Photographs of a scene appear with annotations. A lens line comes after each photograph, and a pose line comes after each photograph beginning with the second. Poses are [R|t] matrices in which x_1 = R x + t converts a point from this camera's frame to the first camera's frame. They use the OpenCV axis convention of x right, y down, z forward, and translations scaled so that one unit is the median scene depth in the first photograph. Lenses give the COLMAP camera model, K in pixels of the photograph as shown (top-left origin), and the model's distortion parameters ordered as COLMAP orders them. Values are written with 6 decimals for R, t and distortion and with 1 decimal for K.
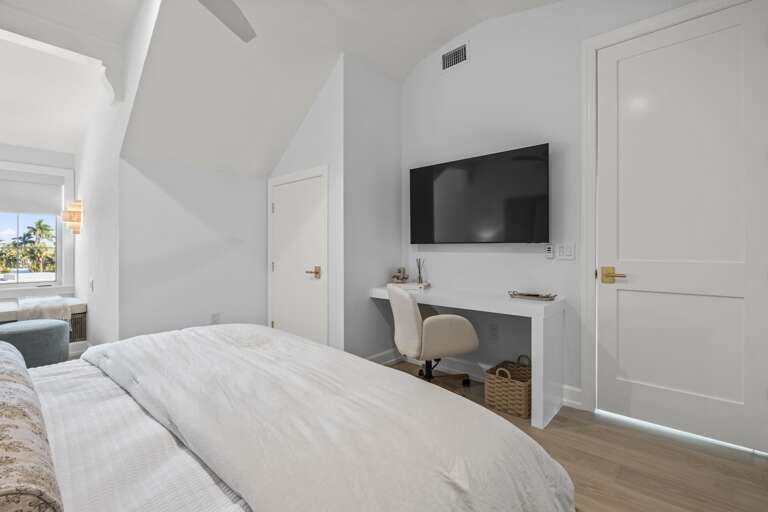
lens RADIAL K [[345.3, 0, 372.4], [0, 345.3, 245.4], [0, 0, 1]] dist [0.004291, -0.000050]
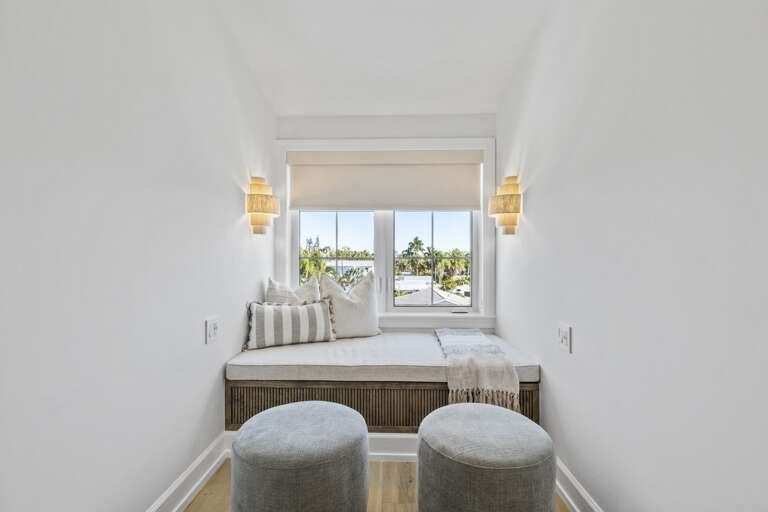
lens RADIAL K [[345.3, 0, 381.0], [0, 345.3, 260.0], [0, 0, 1]] dist [0.004291, -0.000050]
pose [[0.648801, 0.007432, -0.760922, -0.529954], [0.002109, 0.999931, 0.011565, 0.002947], [0.760955, -0.009108, 0.648741, 0.435507]]
